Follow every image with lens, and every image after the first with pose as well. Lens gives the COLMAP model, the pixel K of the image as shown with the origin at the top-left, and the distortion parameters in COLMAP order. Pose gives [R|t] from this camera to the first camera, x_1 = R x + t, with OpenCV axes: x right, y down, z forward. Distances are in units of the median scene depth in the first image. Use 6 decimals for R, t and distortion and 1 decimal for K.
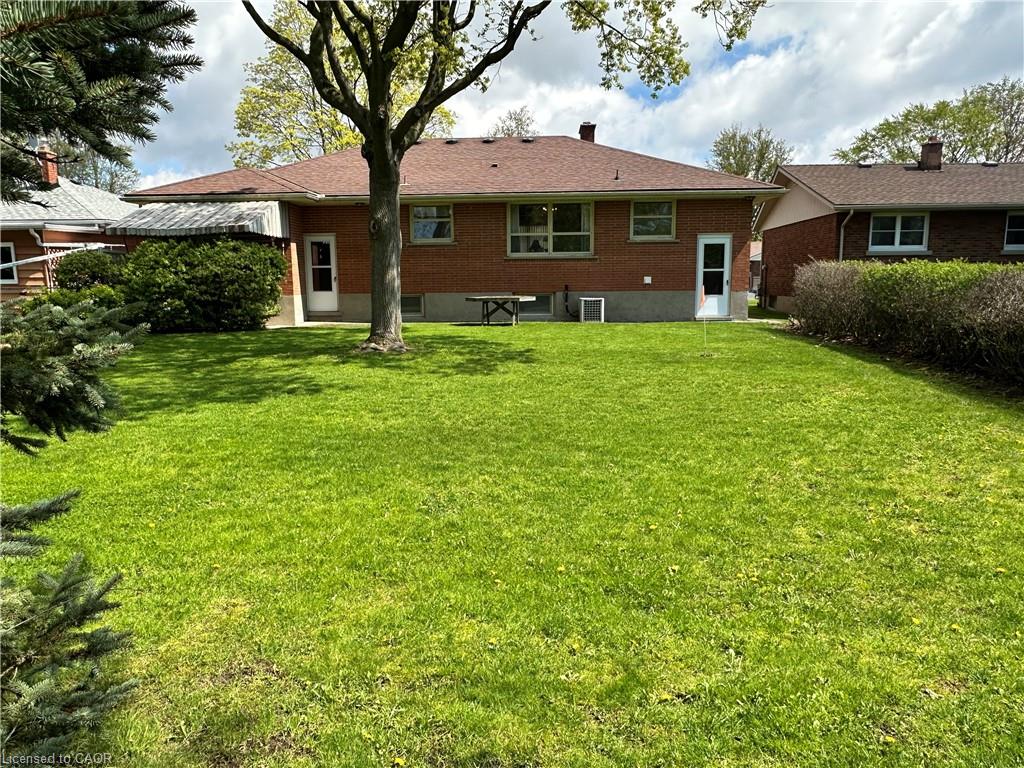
lens RADIAL K [[708.5, 0, 512.7], [0, 708.5, 387.5], [0, 0, 1]] dist [-0.002026, 0.000105]
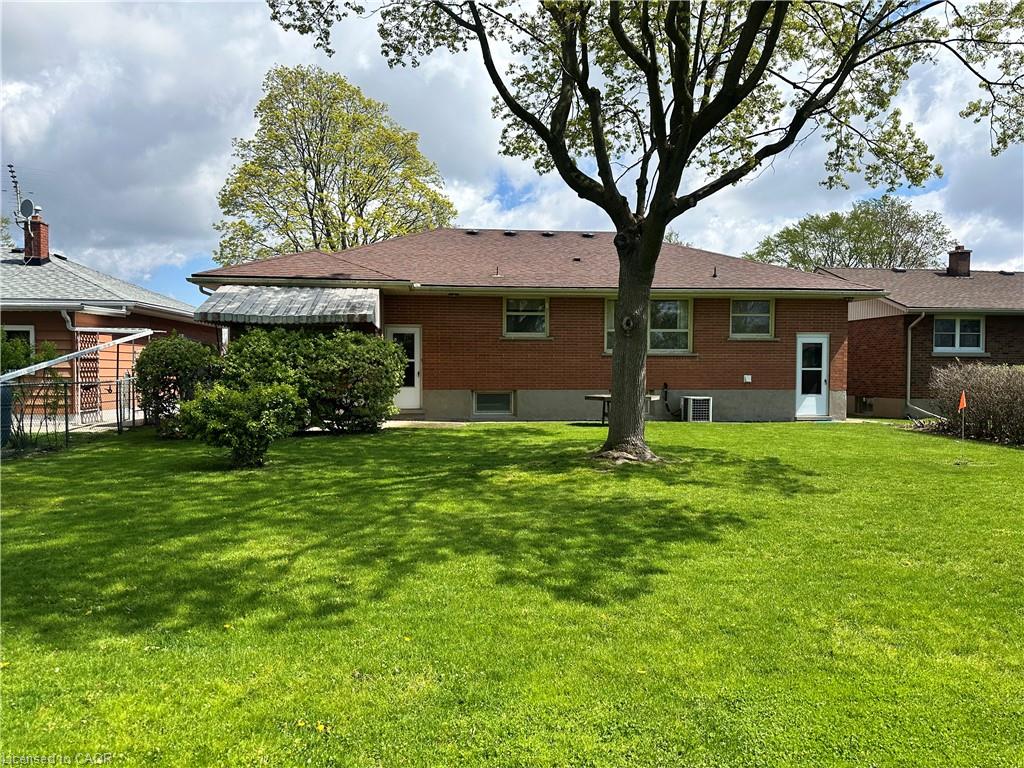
lens RADIAL K [[714.6, 0, 512.0], [0, 714.6, 389.6], [0, 0, 1]] dist [0.093384, -0.125531]
pose [[0.986896, 0.007907, 0.161162, -0.297362], [0.011887, 0.992521, -0.121491, -0.020694], [-0.160918, 0.121815, 0.979422, 0.085338]]
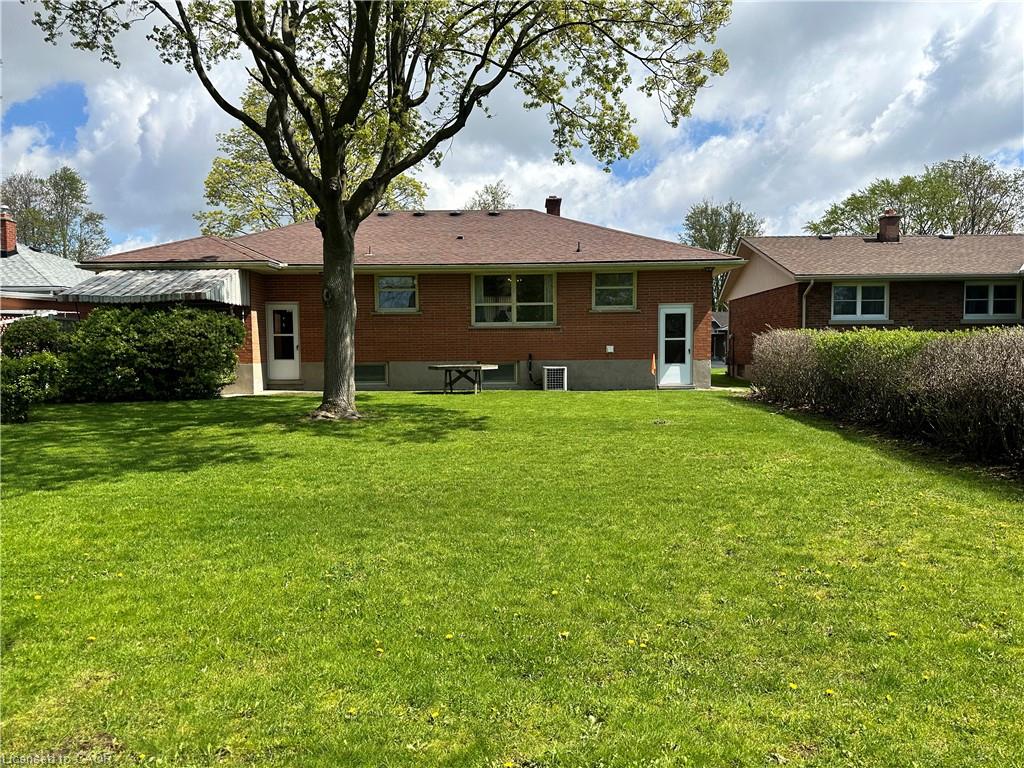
lens RADIAL K [[714.6, 0, 512.0], [0, 714.6, 389.6], [0, 0, 1]] dist [0.093384, -0.125531]
pose [[0.999613, -0.000532, 0.027804, 0.022928], [0.003165, 0.995496, -0.094756, 0.002098], [-0.027628, 0.094807, 0.995112, -0.004975]]
